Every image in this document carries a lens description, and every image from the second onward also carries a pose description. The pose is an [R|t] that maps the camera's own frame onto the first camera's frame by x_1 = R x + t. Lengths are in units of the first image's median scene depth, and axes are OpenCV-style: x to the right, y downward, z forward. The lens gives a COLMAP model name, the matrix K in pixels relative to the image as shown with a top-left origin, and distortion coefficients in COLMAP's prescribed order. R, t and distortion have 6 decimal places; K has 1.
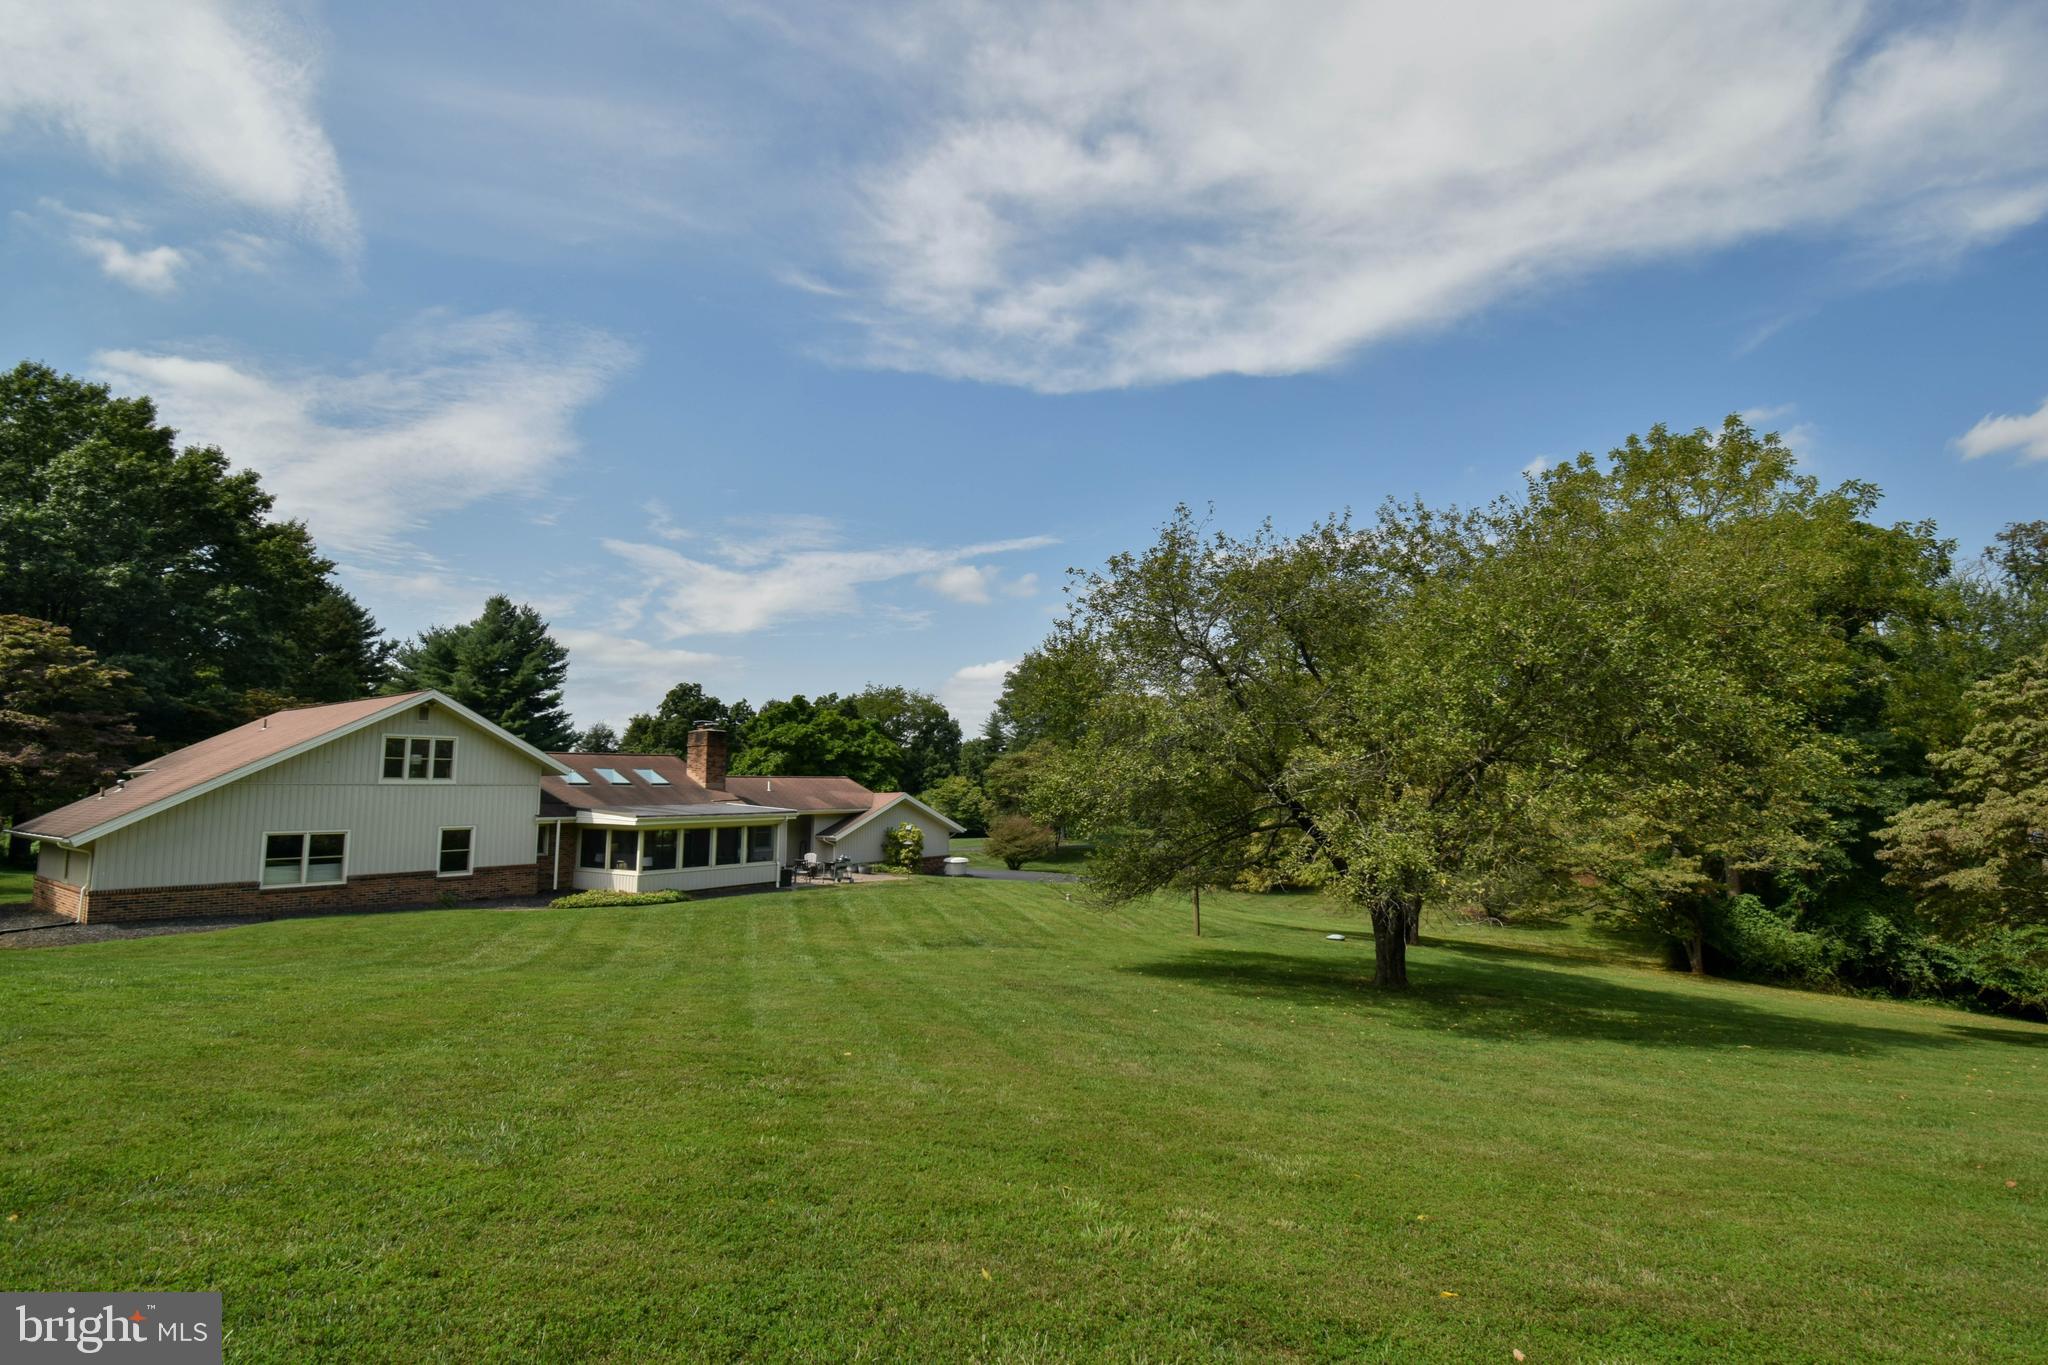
lens RADIAL K [[957.8, 0, 1045.4], [0, 957.8, 669.2], [0, 0, 1]] dist [-0.017789, -0.004055]
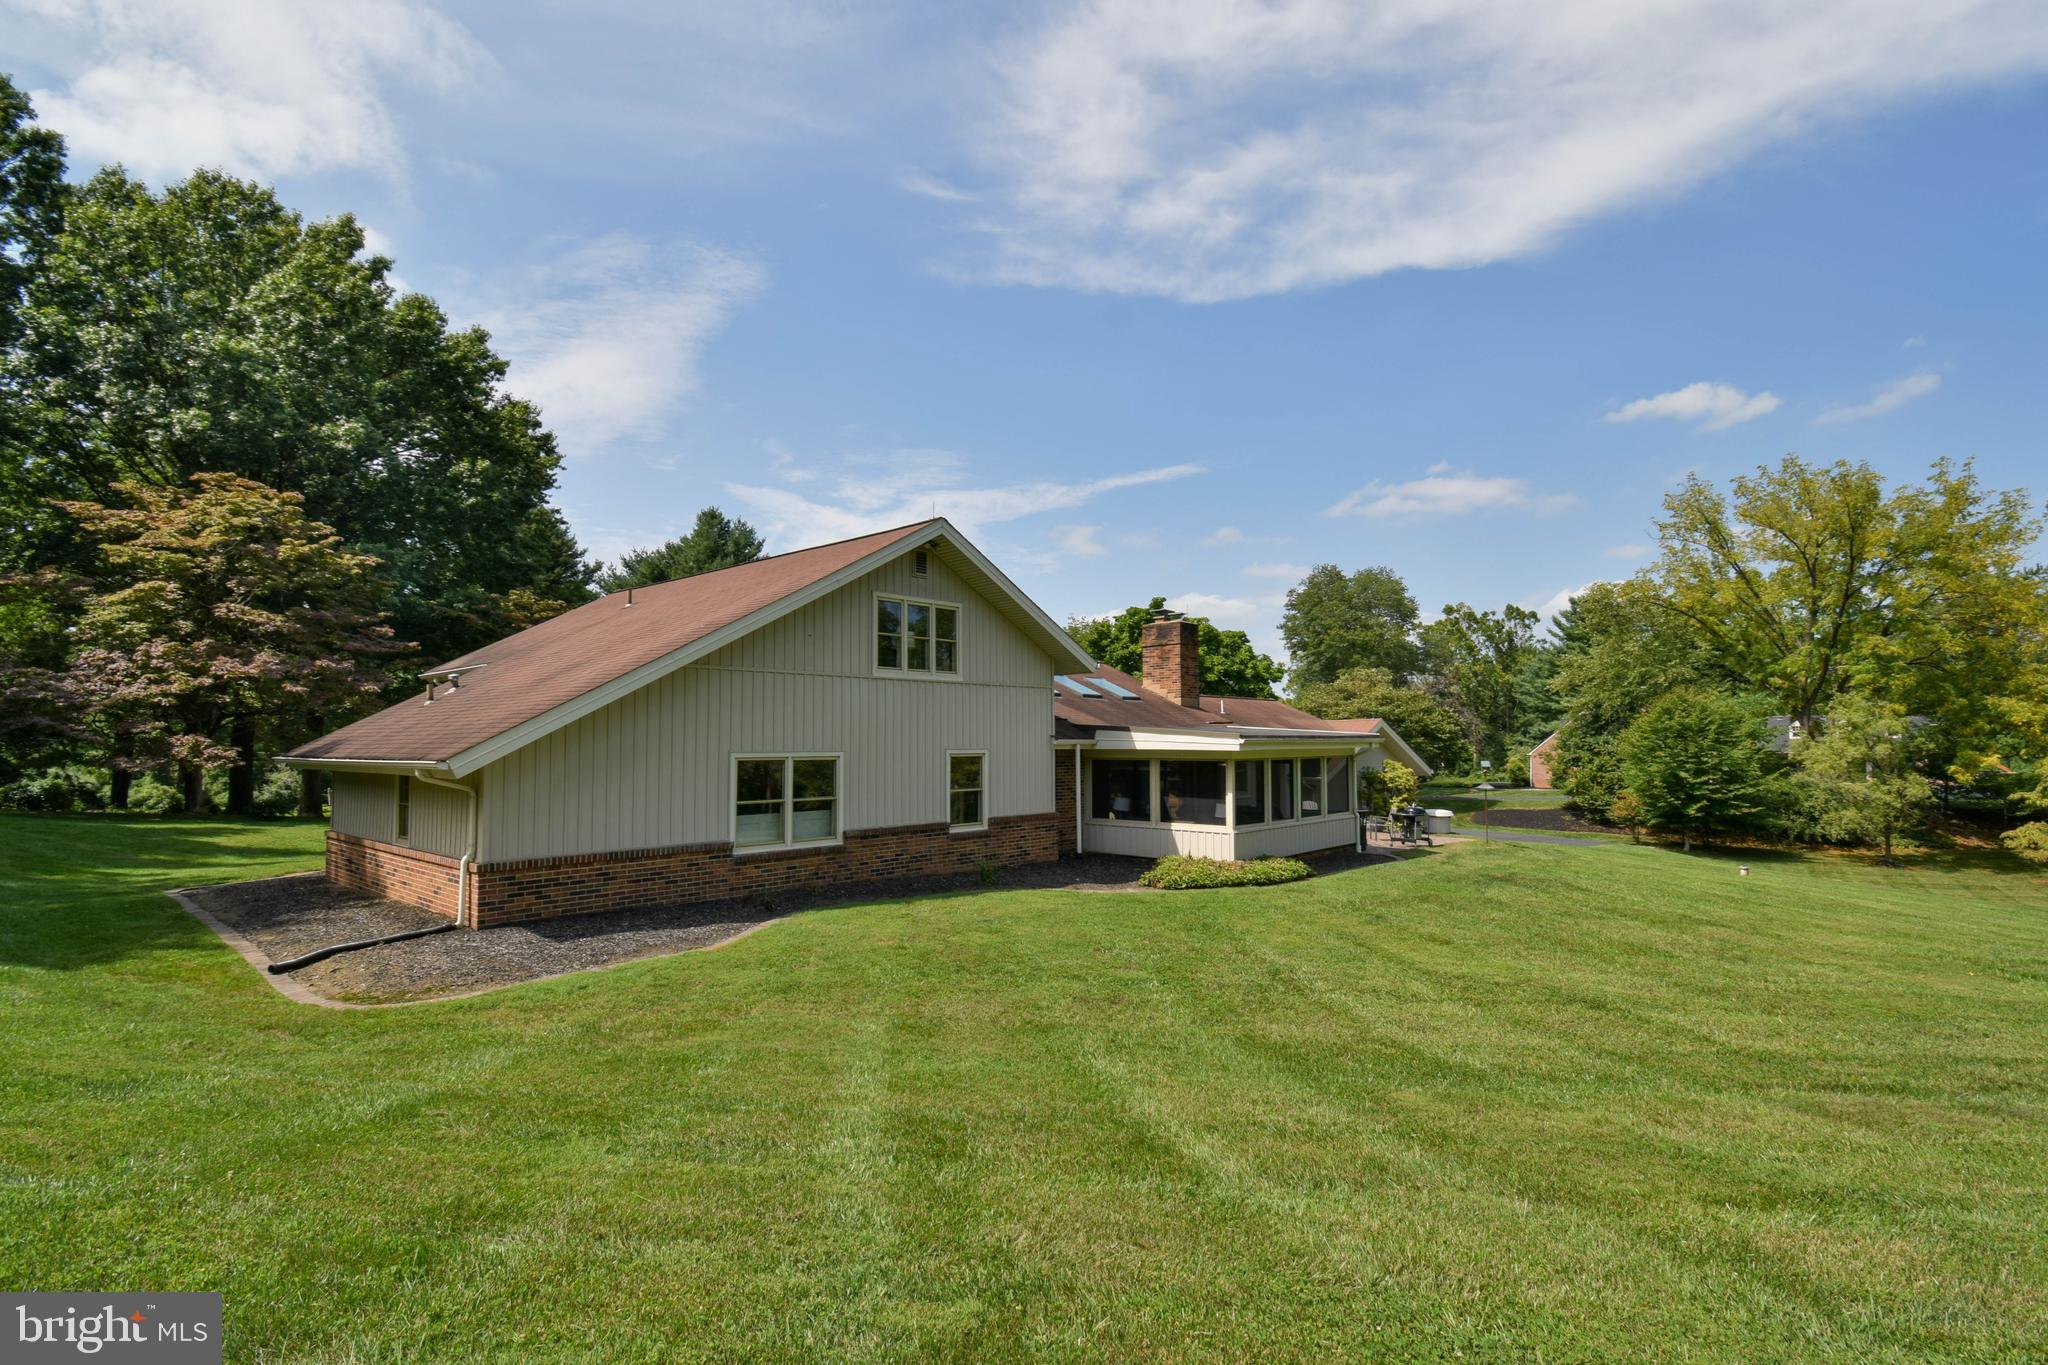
lens RADIAL K [[957.8, 0, 1017.0], [0, 957.8, 713.7], [0, 0, 1]] dist [-0.017789, -0.004055]
pose [[0.995337, -0.011368, -0.095785, -0.223059], [0.019813, 0.995951, 0.087687, 0.037097], [0.094400, -0.089176, 0.991532, 0.166343]]
